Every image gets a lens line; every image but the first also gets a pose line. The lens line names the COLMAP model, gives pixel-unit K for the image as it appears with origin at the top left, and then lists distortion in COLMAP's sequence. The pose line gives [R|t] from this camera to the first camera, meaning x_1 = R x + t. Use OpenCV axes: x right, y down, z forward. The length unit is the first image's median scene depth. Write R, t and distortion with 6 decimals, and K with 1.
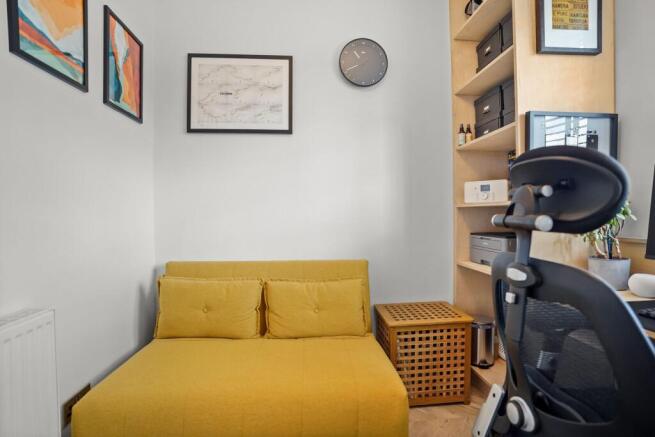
lens RADIAL K [[313.6, 0, 327.5], [0, 313.6, 218.5], [0, 0, 1]] dist [-0.084091, 0.034027]
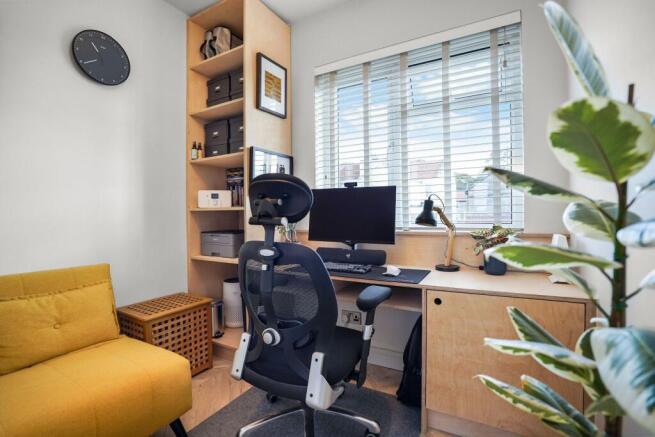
lens RADIAL K [[306.1, 0, 328.1], [0, 306.1, 218.8], [0, 0, 1]] dist [-0.075425, 0.029981]
pose [[0.549195, -0.003895, 0.835685, -0.300703], [0.013873, 0.999894, -0.004457, 0.007801], [-0.835579, 0.014042, 0.549191, -0.091674]]
